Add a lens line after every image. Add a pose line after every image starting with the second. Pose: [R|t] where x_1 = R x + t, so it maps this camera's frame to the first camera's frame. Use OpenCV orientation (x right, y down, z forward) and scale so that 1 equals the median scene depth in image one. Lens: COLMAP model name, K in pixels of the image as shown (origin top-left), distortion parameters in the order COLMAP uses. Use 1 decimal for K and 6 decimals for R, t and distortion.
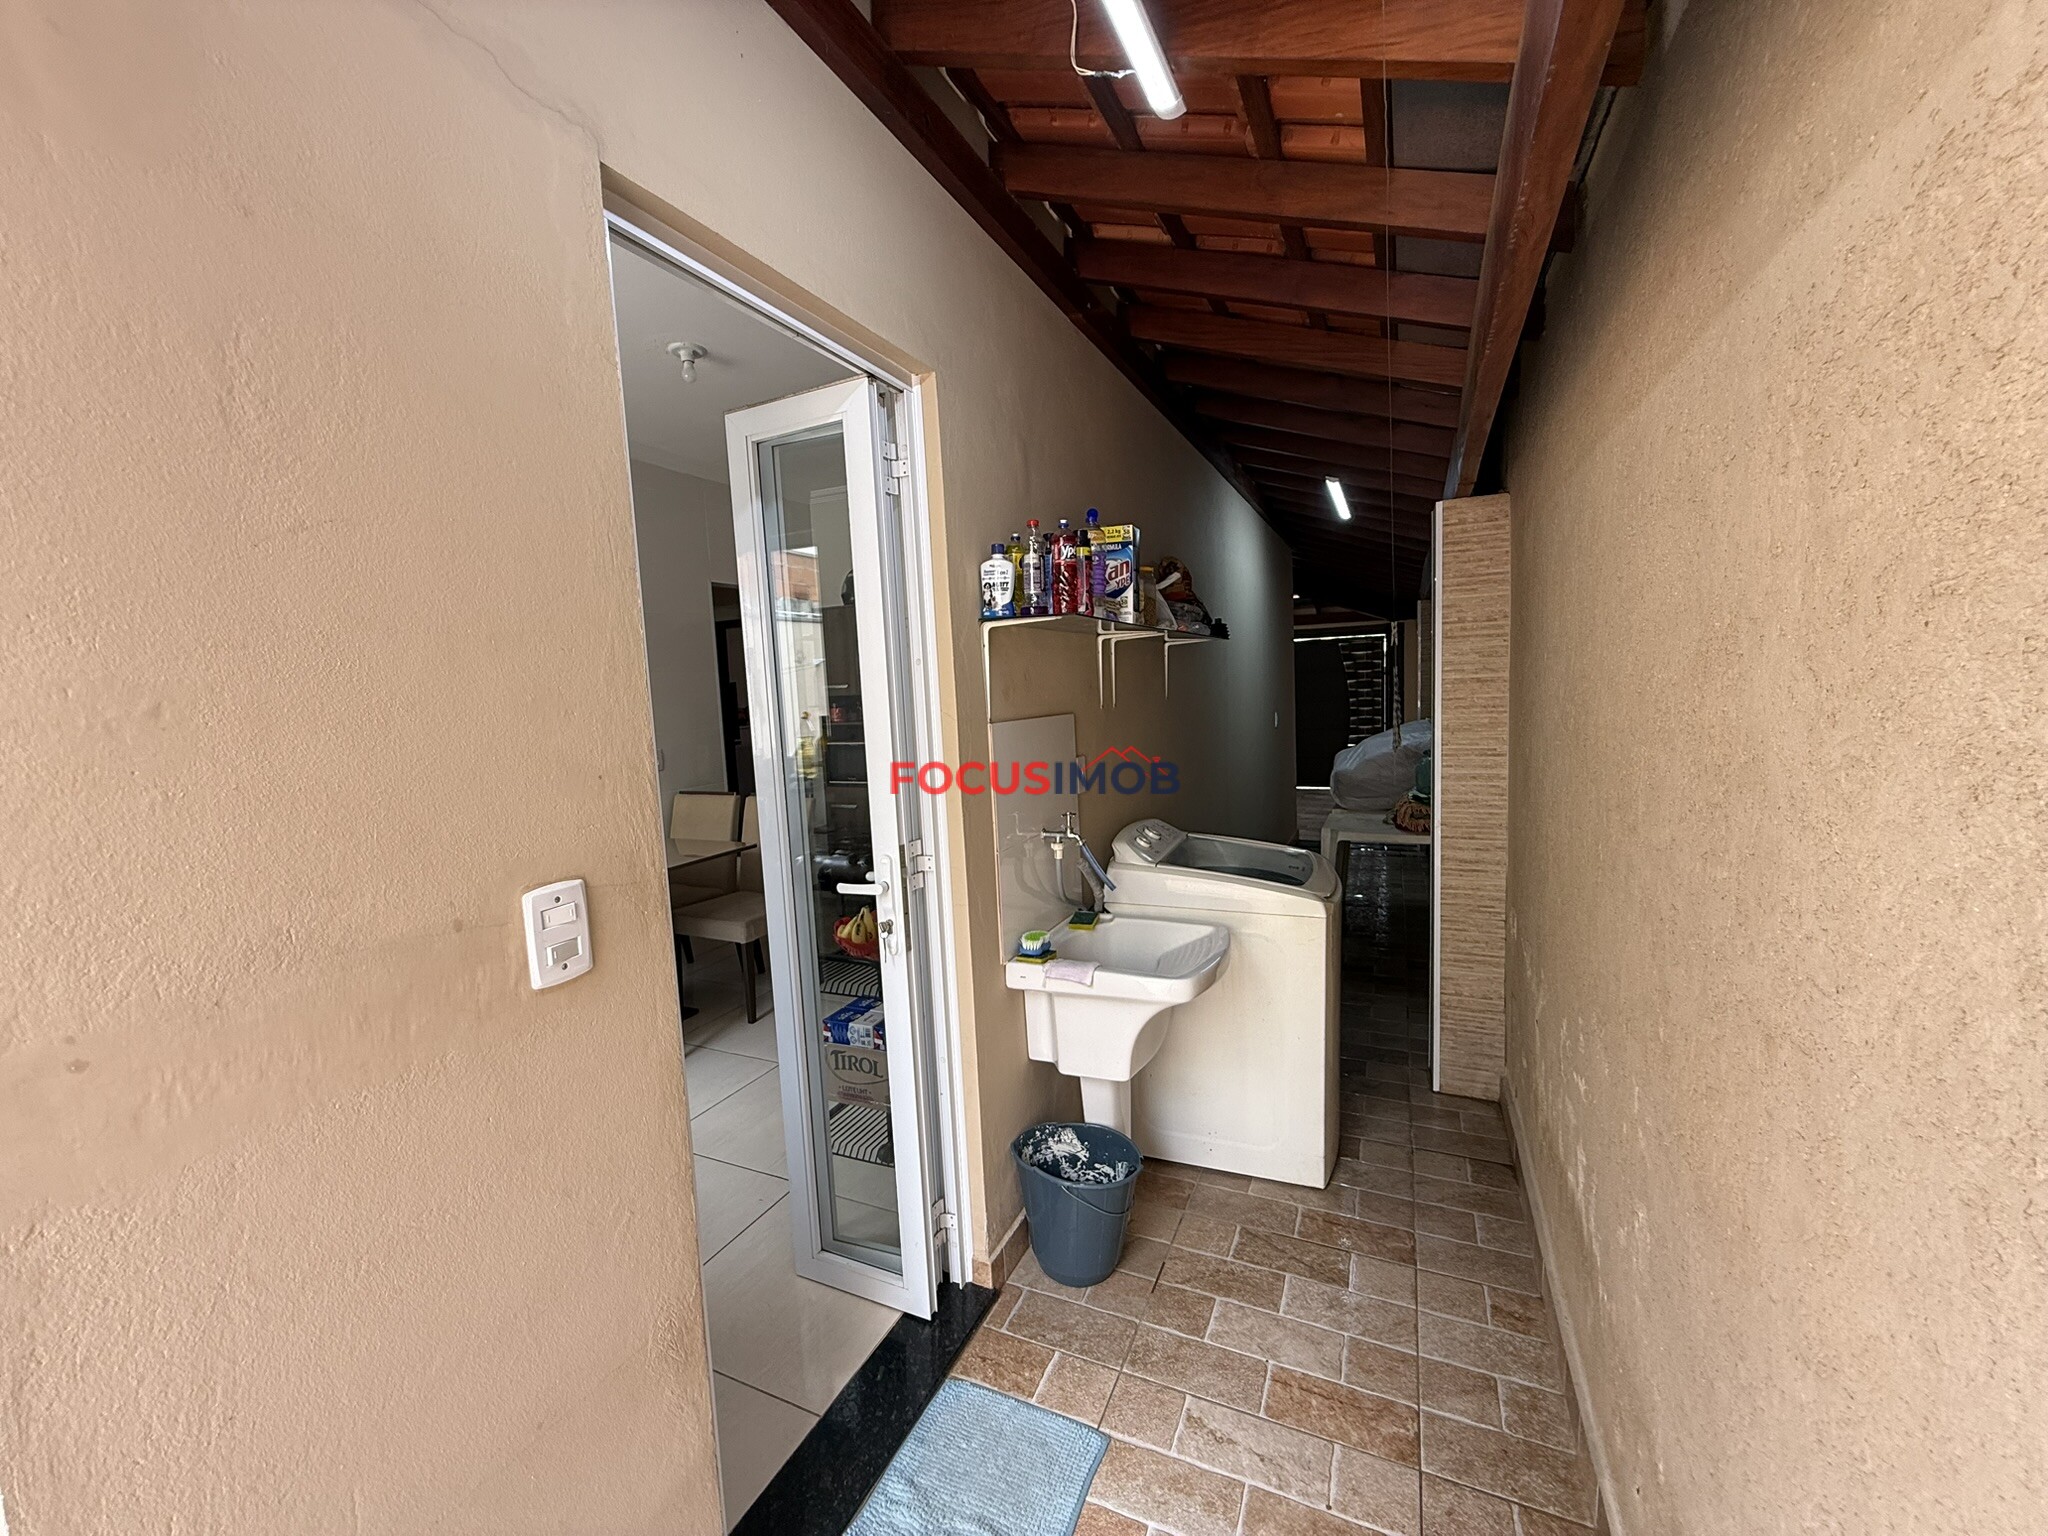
lens RADIAL K [[818.5, 0, 1023.5], [0, 818.5, 768.3], [0, 0, 1]] dist [0.000554, -0.000084]
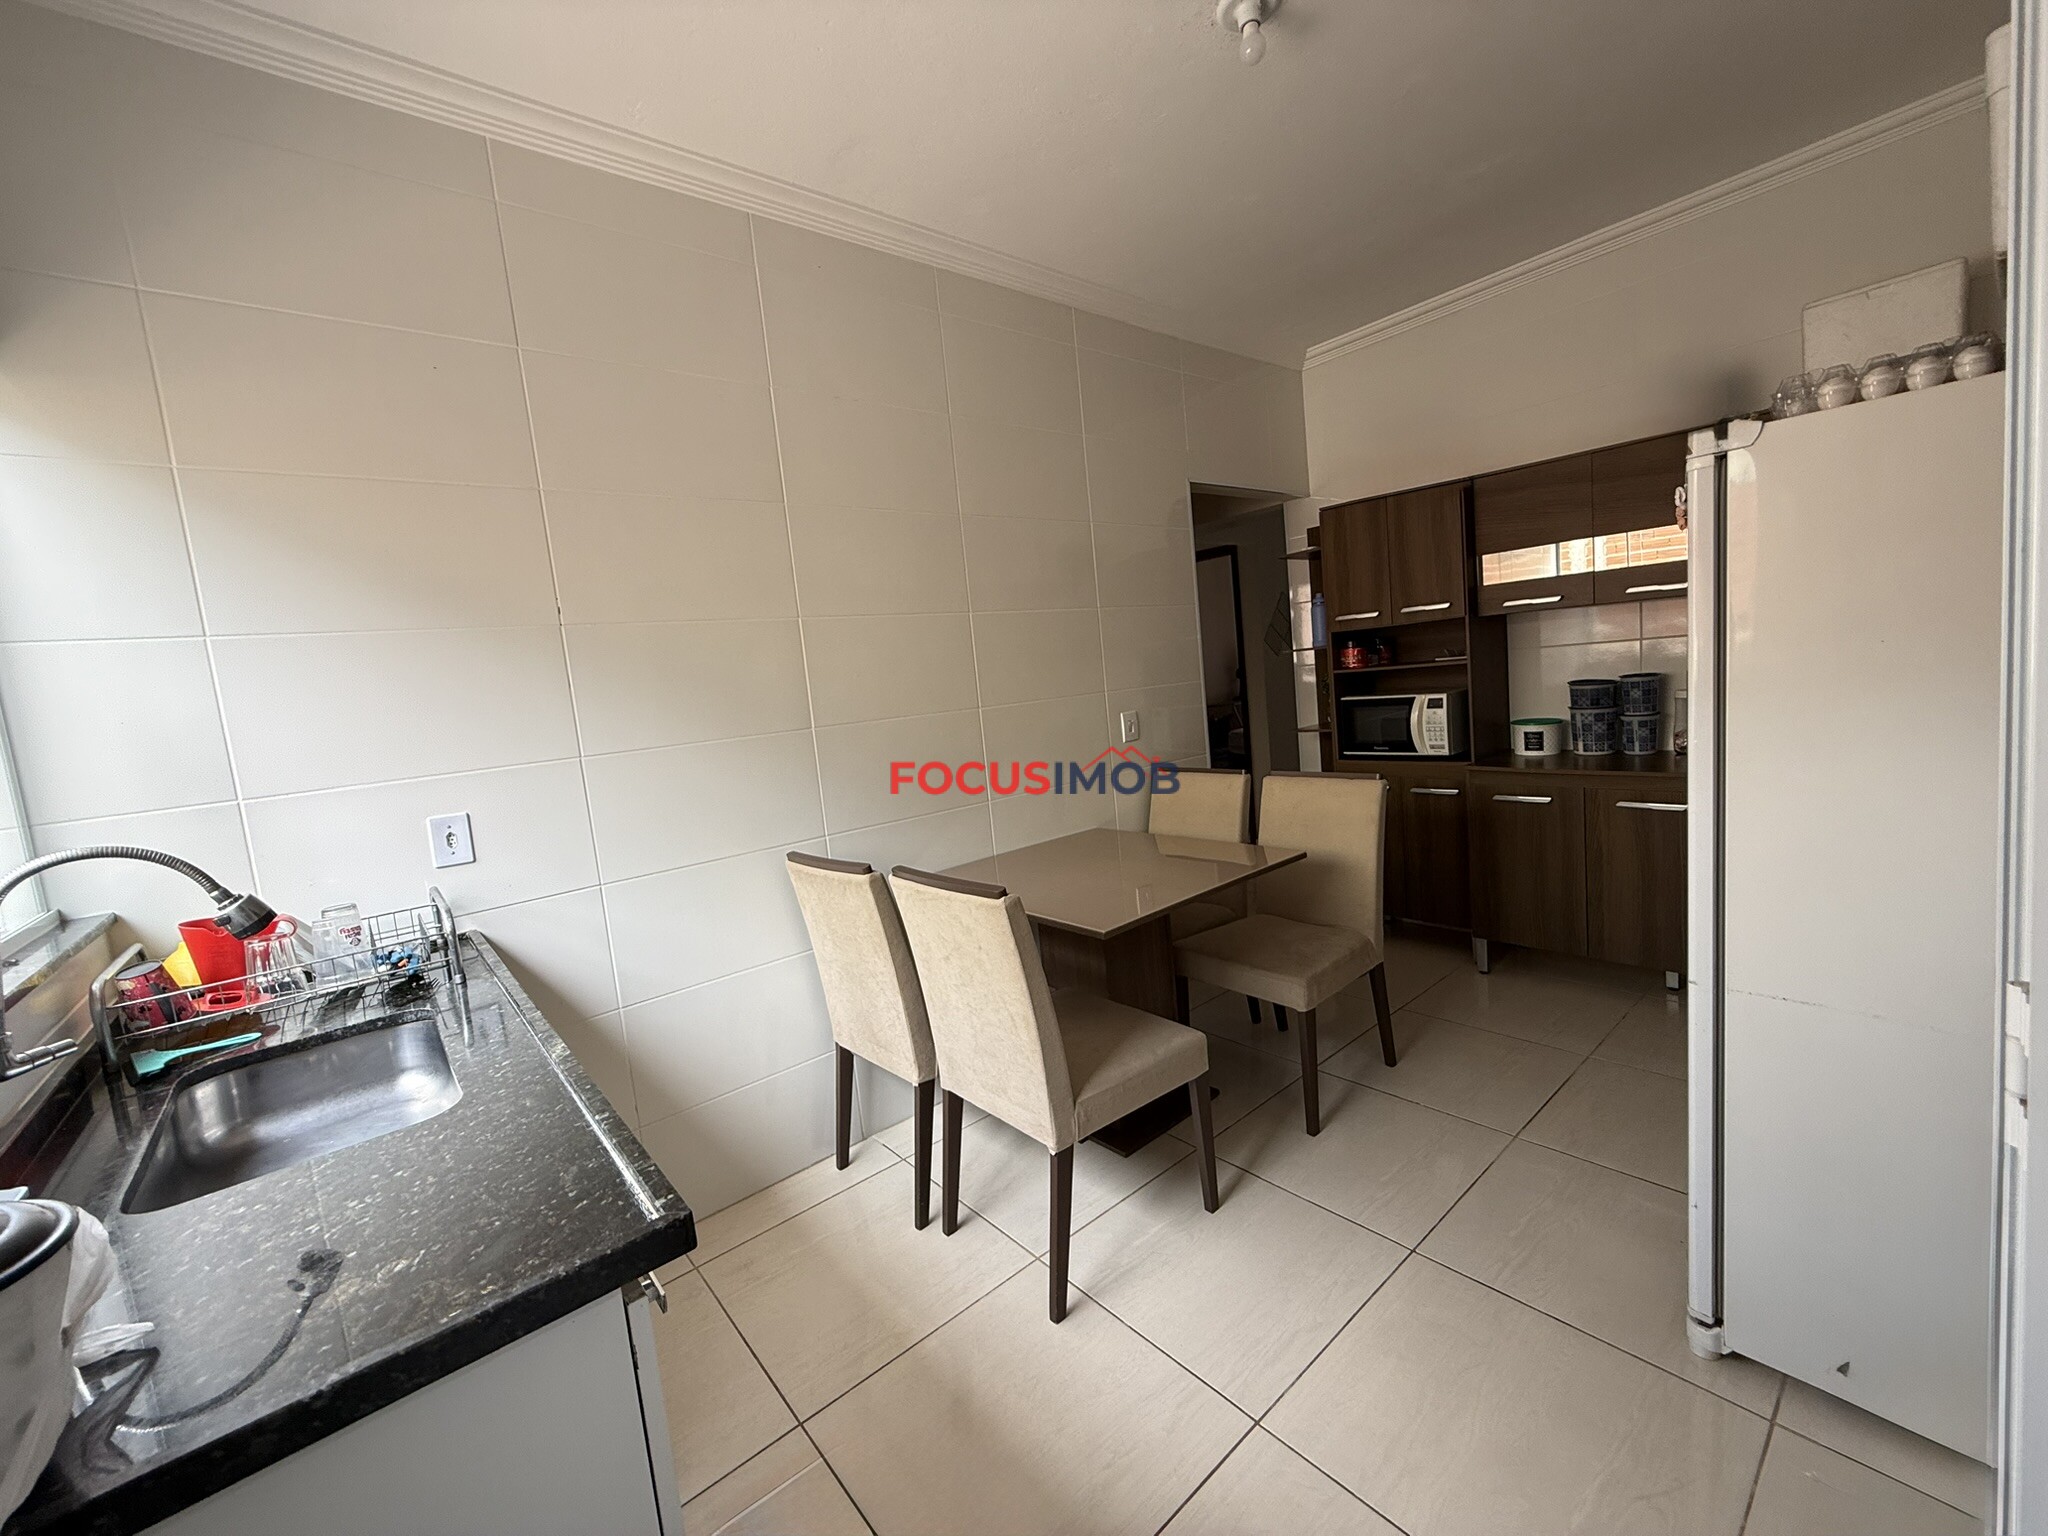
lens RADIAL K [[818.5, 0, 1025.4], [0, 818.5, 768.1], [0, 0, 1]] dist [0.000554, -0.000084]
pose [[0.906884, 0.000019, -0.421381, -0.216124], [0.013284, 0.999502, 0.028635, 0.004614], [0.421172, -0.031566, 0.906432, 0.276423]]
